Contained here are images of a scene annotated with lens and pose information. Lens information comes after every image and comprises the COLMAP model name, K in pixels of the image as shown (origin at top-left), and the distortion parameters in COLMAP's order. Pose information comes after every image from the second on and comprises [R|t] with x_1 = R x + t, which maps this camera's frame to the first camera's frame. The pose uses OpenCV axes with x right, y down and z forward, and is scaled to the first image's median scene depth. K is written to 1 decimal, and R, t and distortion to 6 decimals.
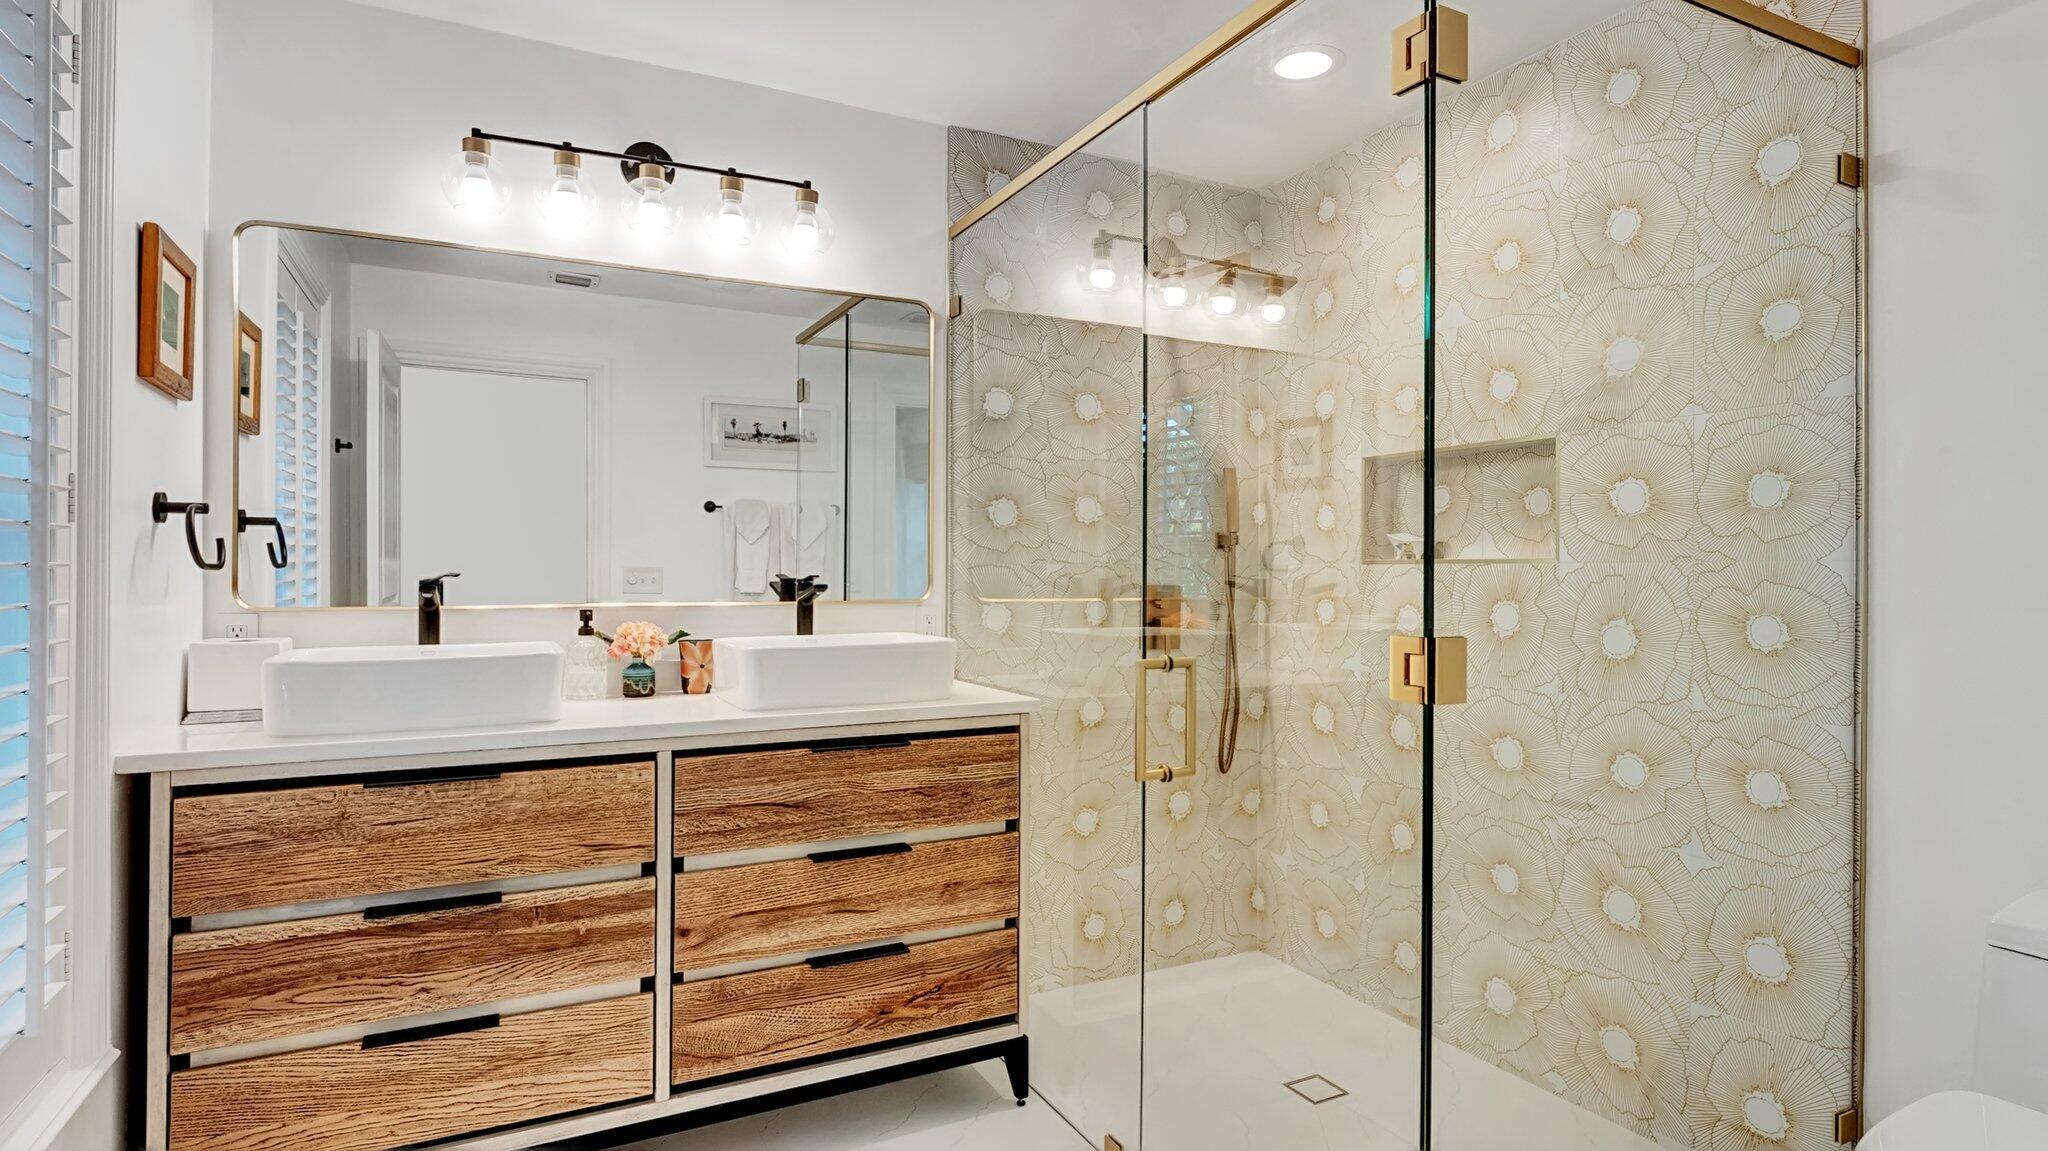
lens RADIAL K [[990.5, 0, 1030.0], [0, 990.5, 565.5], [0, 0, 1]] dist [-0.001017, -0.000618]
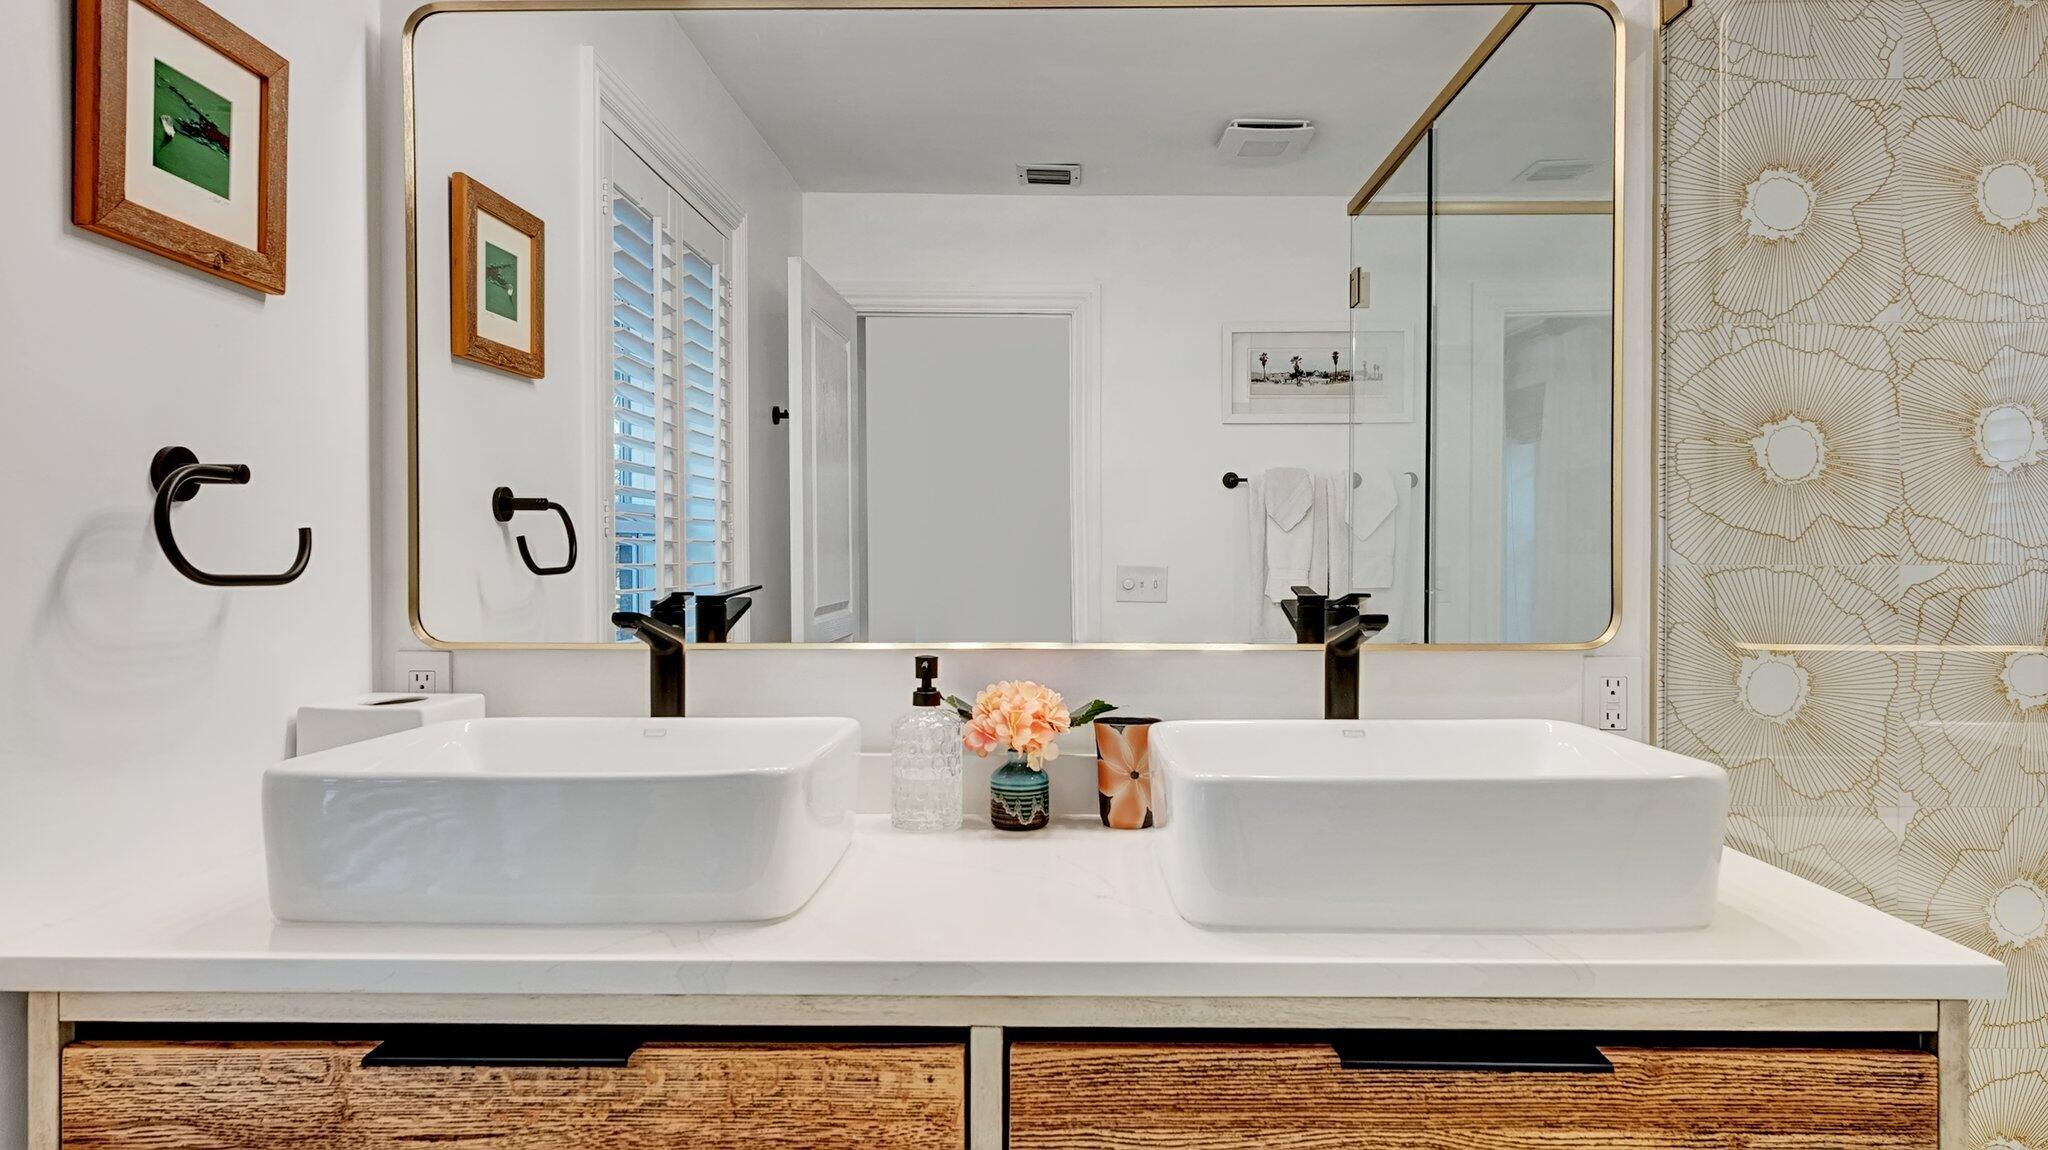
lens RADIAL K [[1452.1, 0, 1024.0], [0, 1452.1, 575.0], [0, 0, 1]] dist [-0.006043, -0.003154]
pose [[0.898285, 0.000291, -0.439413, -0.061777], [0.003312, 0.999967, 0.007434, -0.004291], [0.439401, -0.008133, 0.898254, 0.325865]]
